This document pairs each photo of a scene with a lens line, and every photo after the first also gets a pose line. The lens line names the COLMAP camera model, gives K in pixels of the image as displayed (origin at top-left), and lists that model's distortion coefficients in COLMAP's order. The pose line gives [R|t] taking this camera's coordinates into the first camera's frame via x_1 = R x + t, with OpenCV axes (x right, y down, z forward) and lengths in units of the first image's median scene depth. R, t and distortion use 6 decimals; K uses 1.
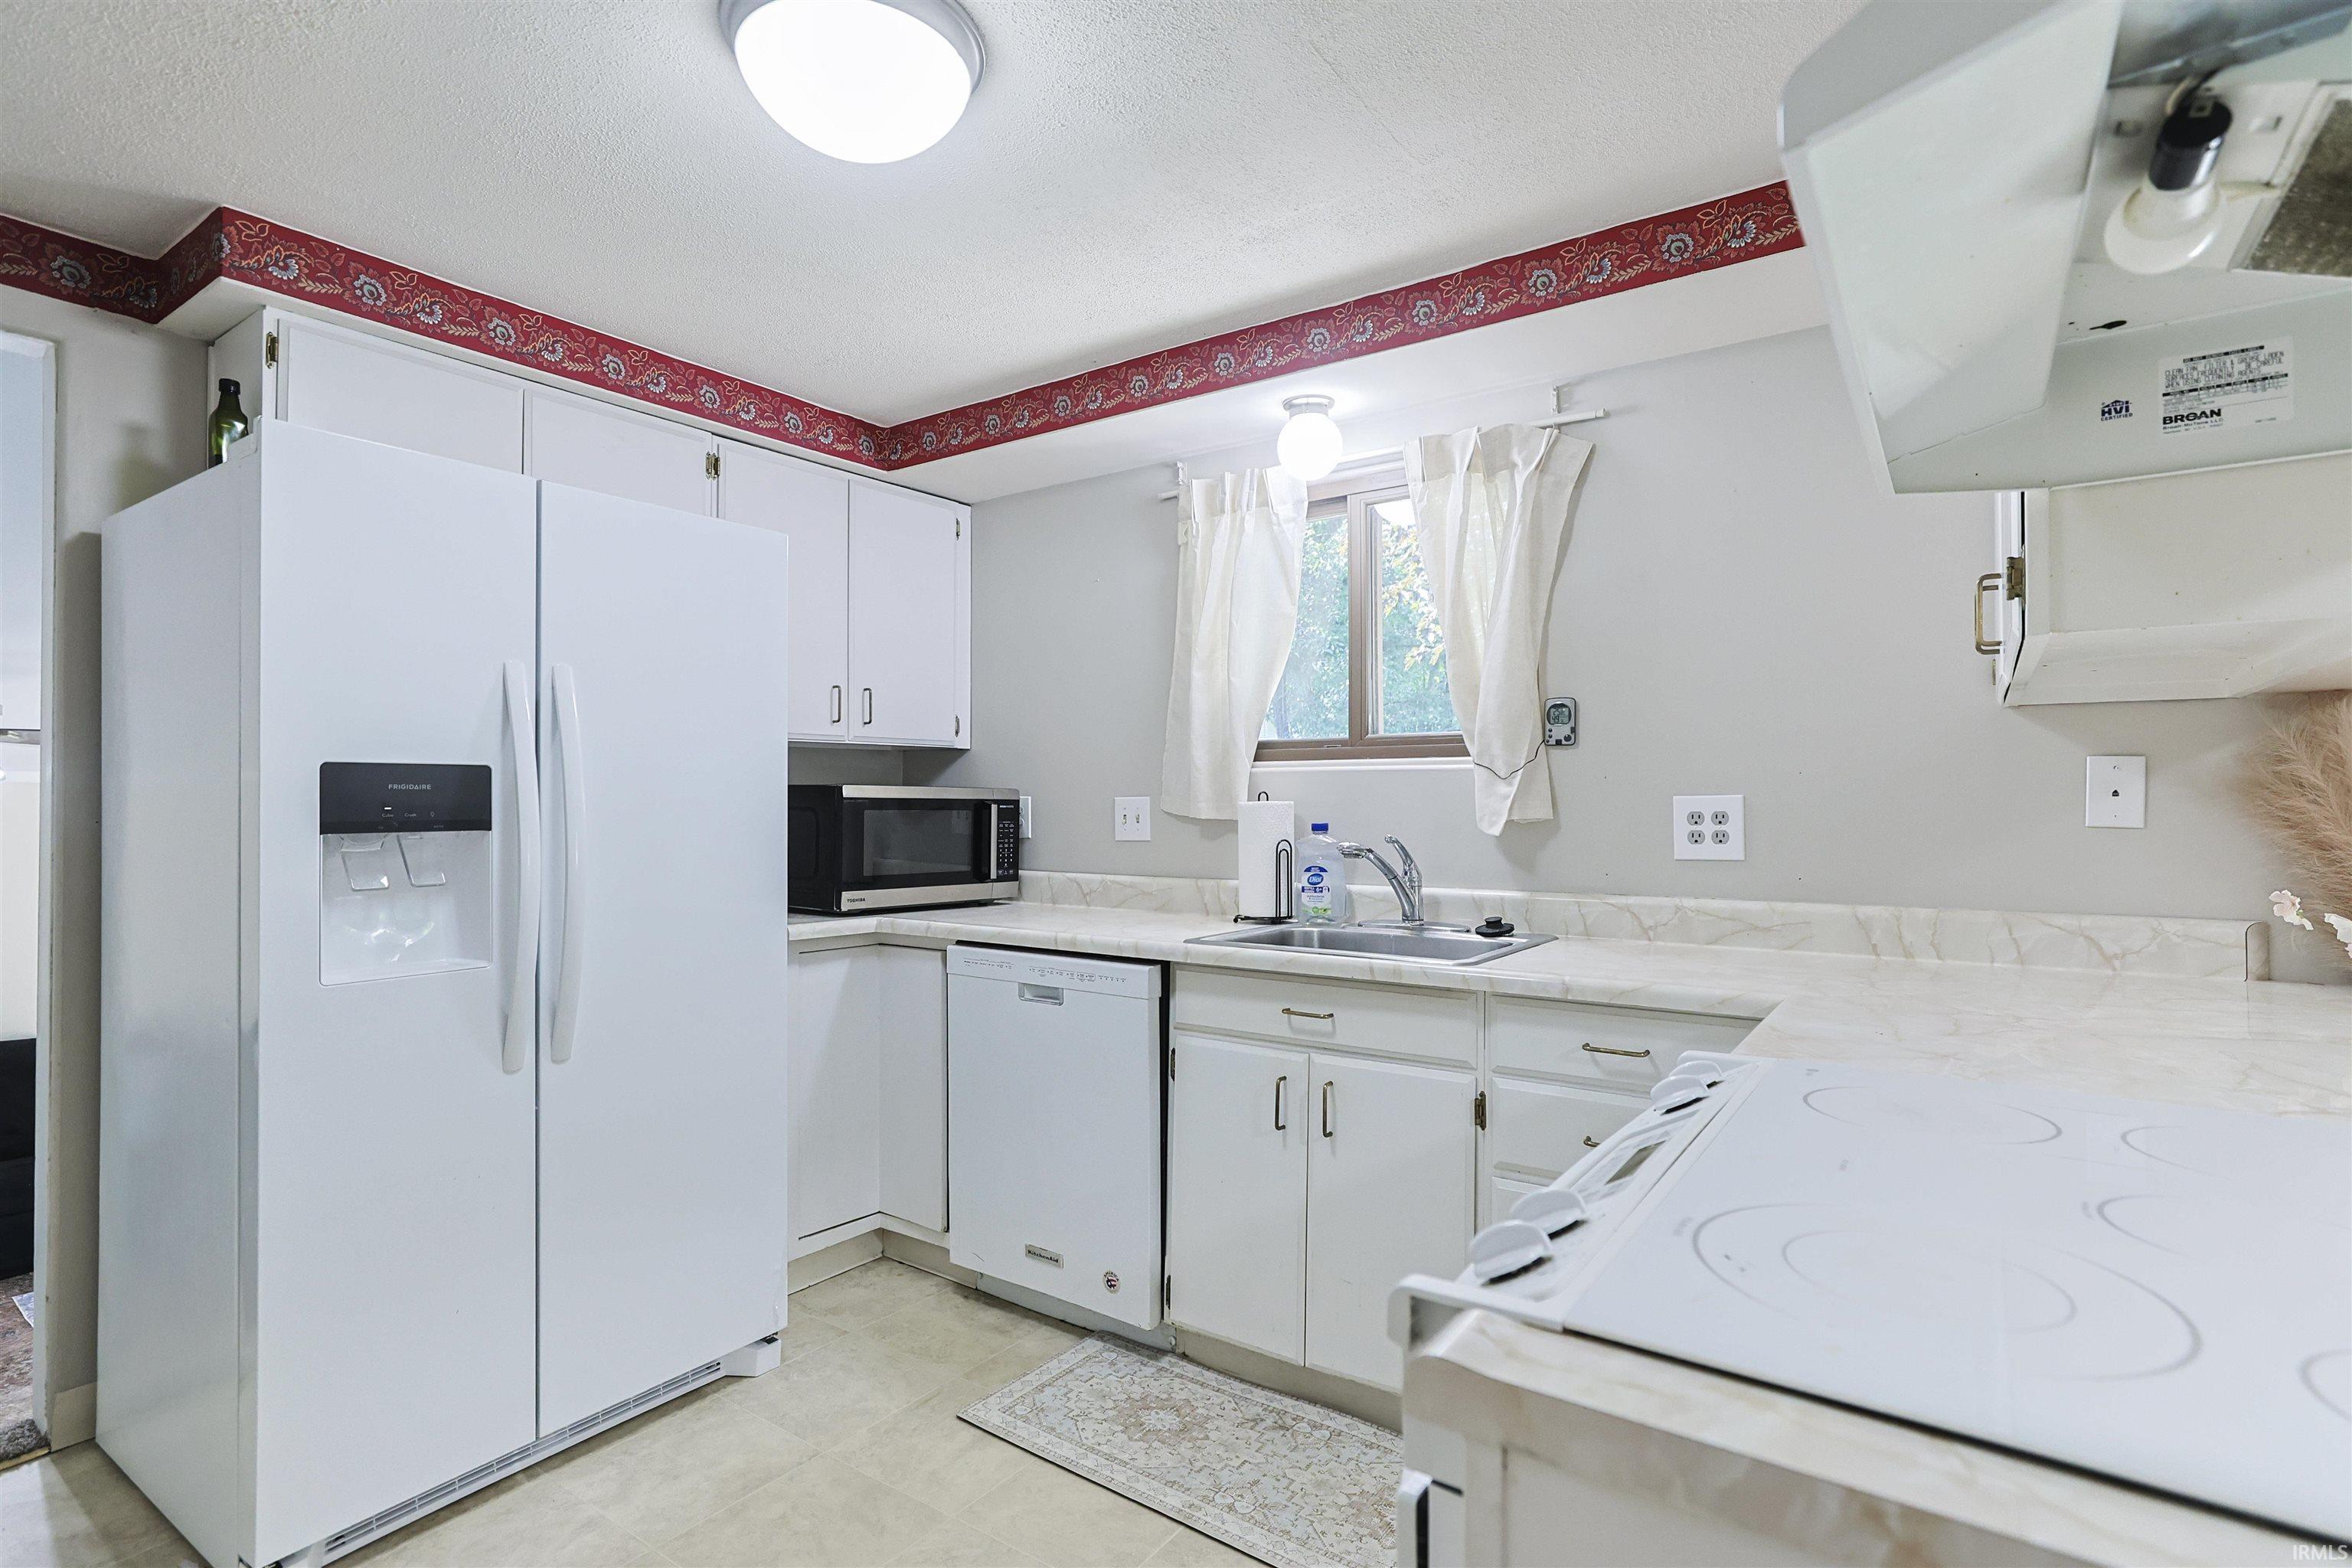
lens RADIAL K [[1148.1, 0, 1176.0], [0, 1148.1, 784.0], [0, 0, 1]] dist [-0.015078, 0.012793]
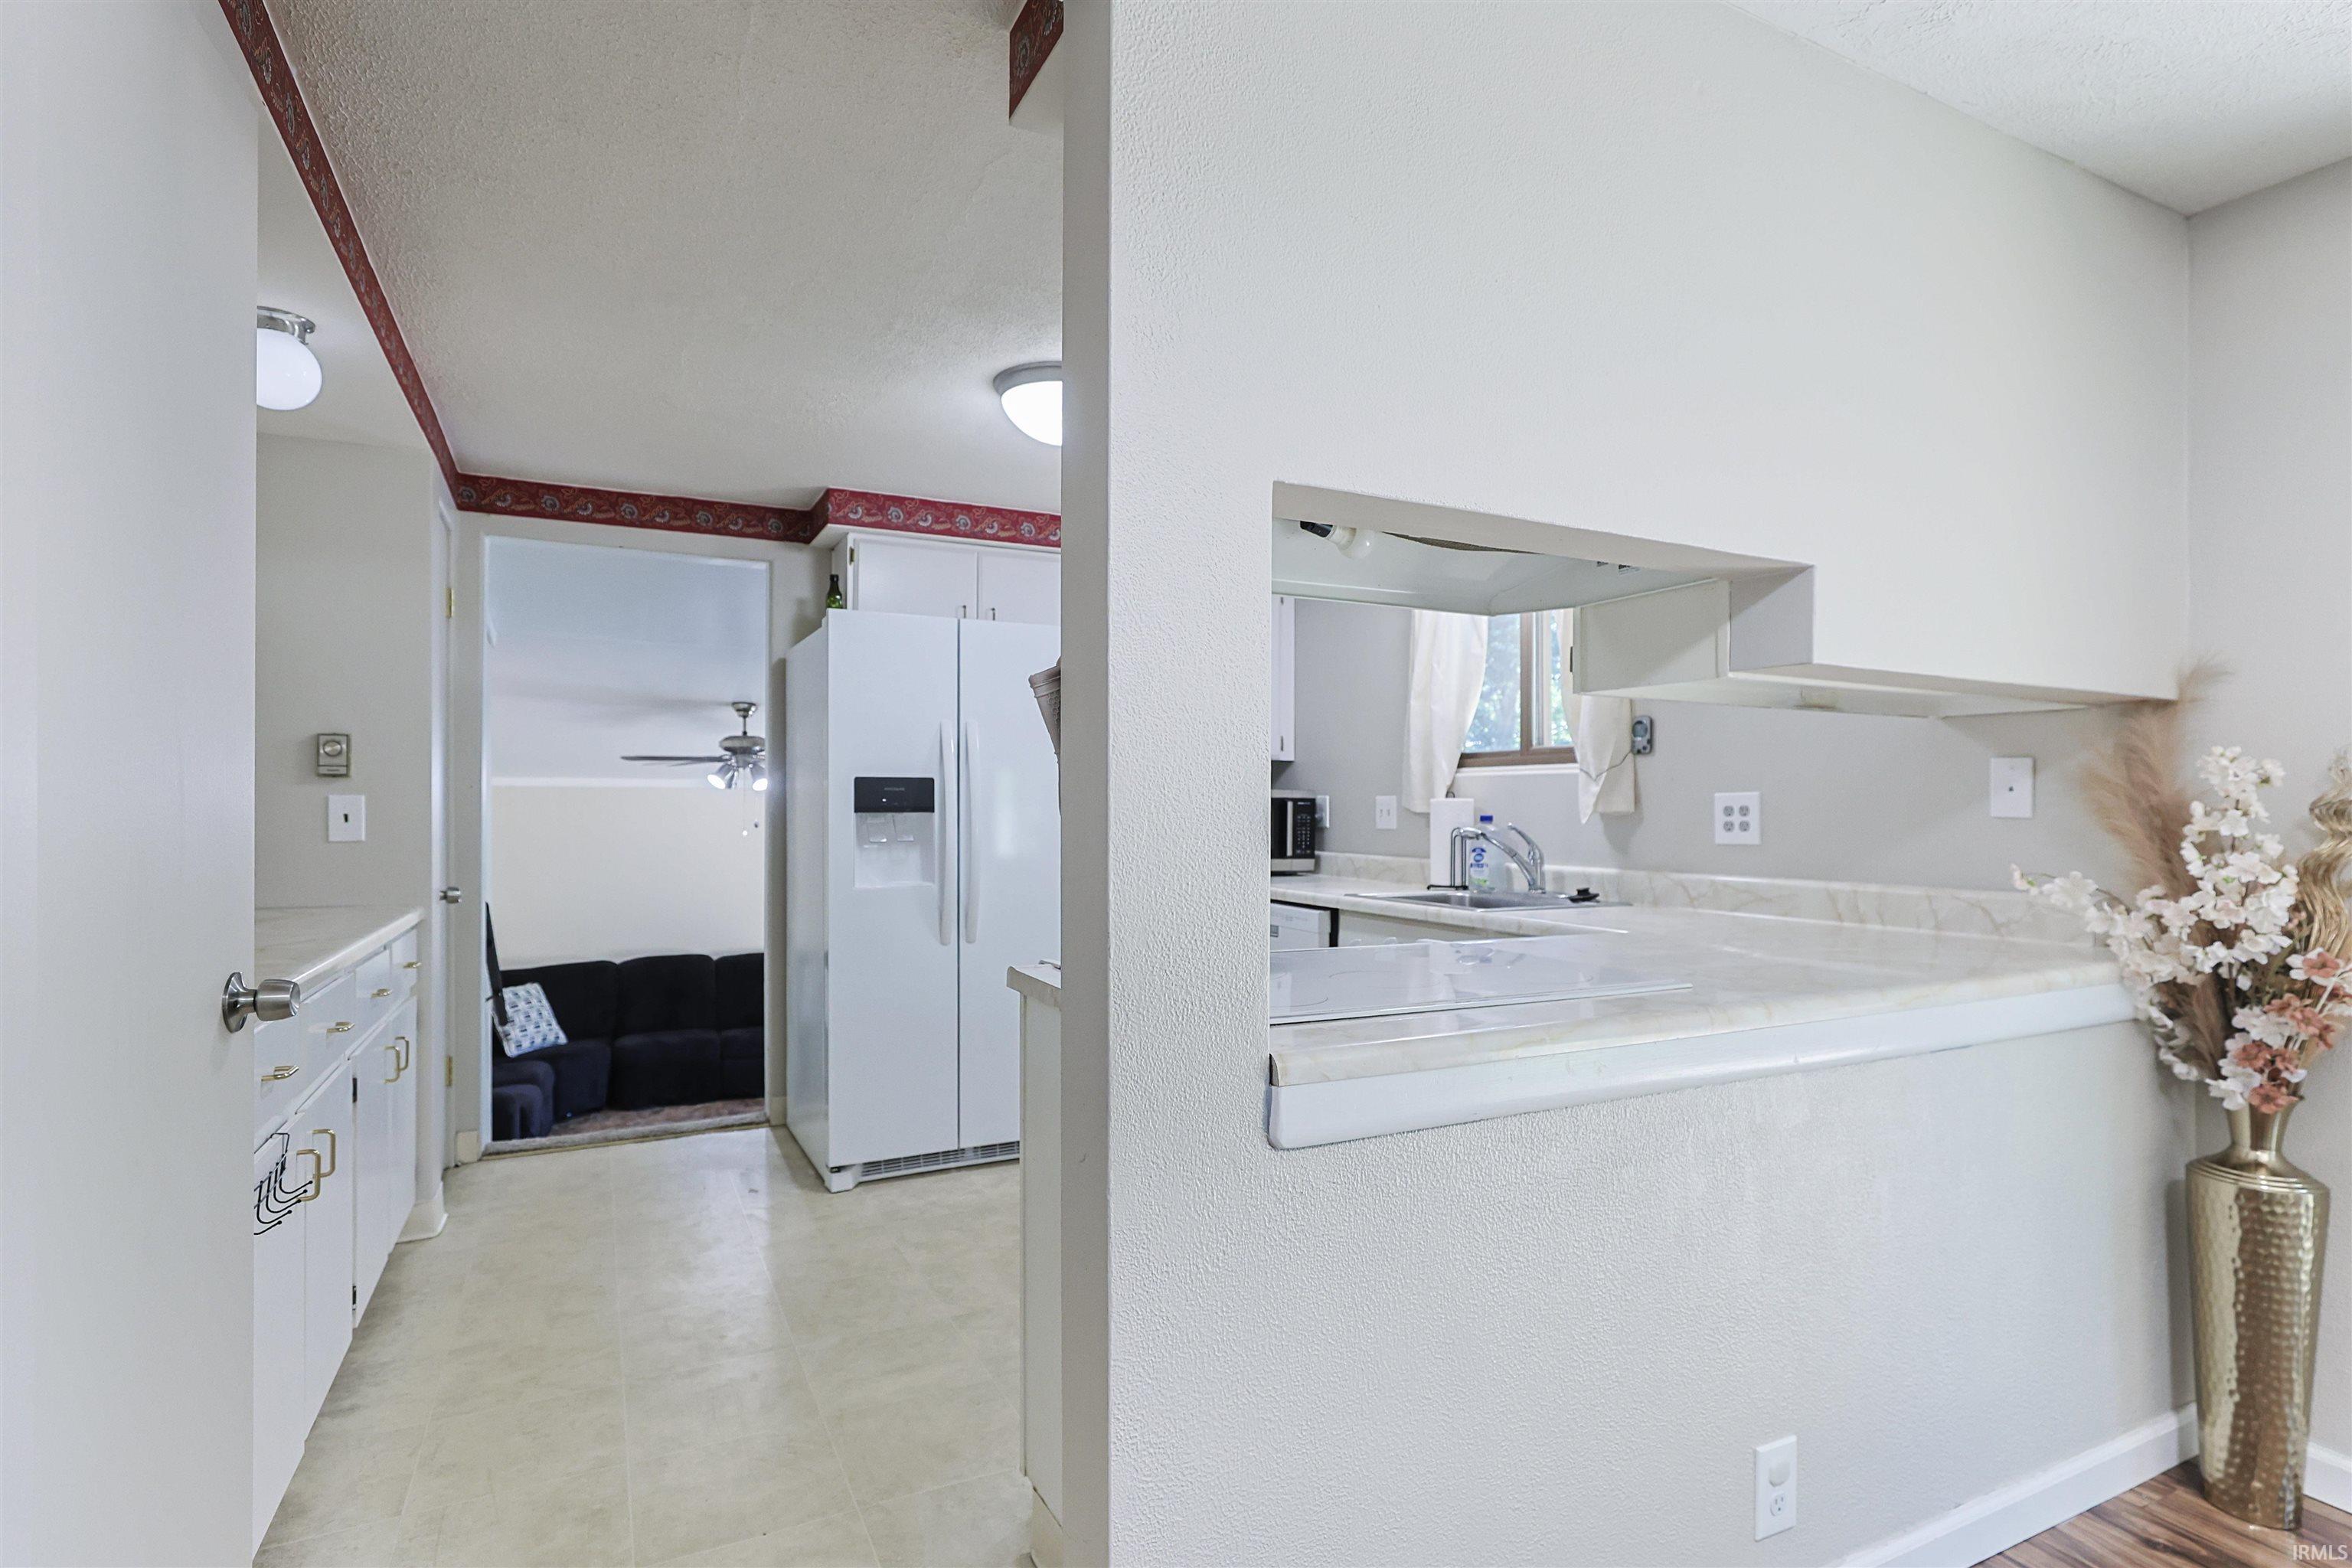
lens RADIAL K [[1157.1, 0, 1200.1], [0, 1157.1, 793.4], [0, 0, 1]] dist [-0.001633, -0.000302]
pose [[0.891503, -0.002282, -0.453008, 0.514357], [0.004066, 0.999987, 0.002965, 0.004669], [0.452996, -0.004485, 0.891501, -0.385722]]
